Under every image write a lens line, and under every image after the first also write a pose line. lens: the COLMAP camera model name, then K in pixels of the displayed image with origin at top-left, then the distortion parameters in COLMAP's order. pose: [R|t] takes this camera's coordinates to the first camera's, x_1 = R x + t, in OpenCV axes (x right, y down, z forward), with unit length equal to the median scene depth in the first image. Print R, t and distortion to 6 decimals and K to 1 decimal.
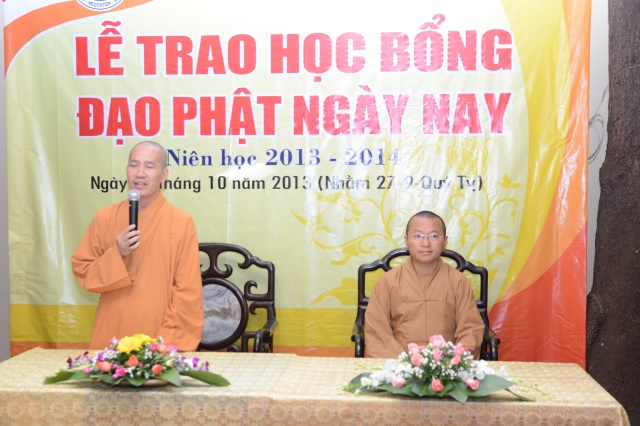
lens RADIAL K [[883.8, 0, 311.9], [0, 883.8, 219.4], [0, 0, 1]] dist [0.050468, 0.000000]
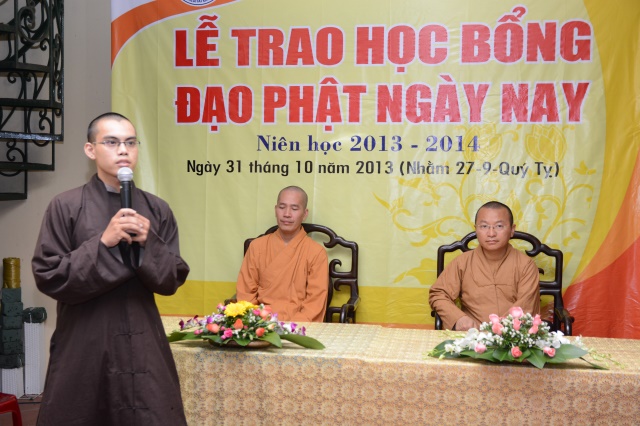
lens RADIAL K [[883.8, 0, 308.1], [0, 883.8, 218.7], [0, 0, 1]] dist [0.050468, 0.000000]
pose [[0.996849, 0.014299, -0.078025, -0.018741], [-0.013688, 0.999871, 0.008357, 0.011842], [0.078134, -0.007263, 0.996916, -0.061516]]
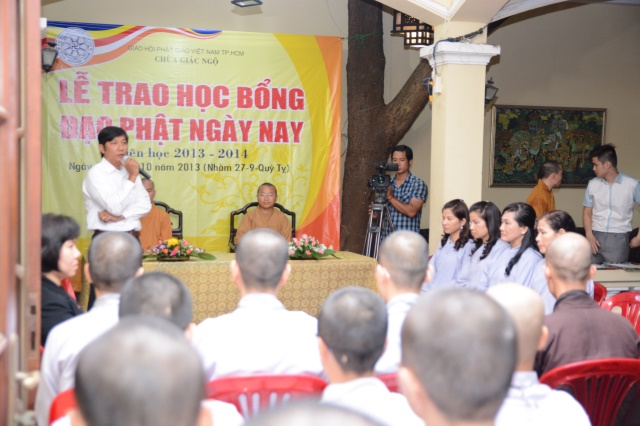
lens RADIAL K [[883.8, 0, 321.2], [0, 883.8, 217.5], [0, 0, 1]] dist [0.050468, 0.000000]
pose [[0.922231, -0.013320, 0.386410, -0.473246], [0.005693, 0.999766, 0.020874, 0.025016], [-0.386598, -0.017051, 0.922091, -0.772532]]
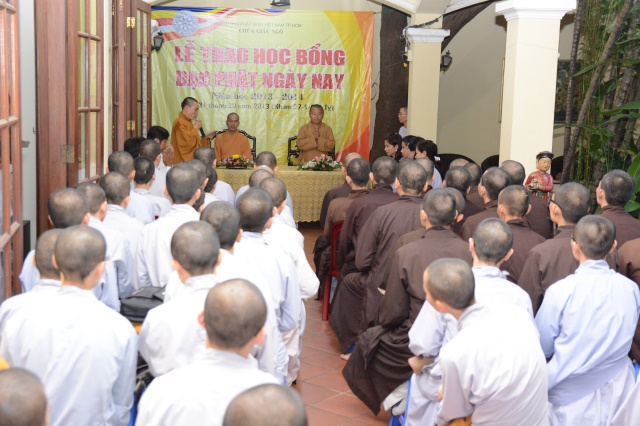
lens RADIAL K [[975.6, 0, 316.7], [0, 975.6, 216.8], [0, 0, 1]] dist [0.108111, 0.000000]
pose [[0.980994, -0.006681, 0.193922, -0.423183], [-0.012357, 0.995227, 0.096797, 0.001734], [-0.193643, -0.097354, 0.976230, -1.867896]]
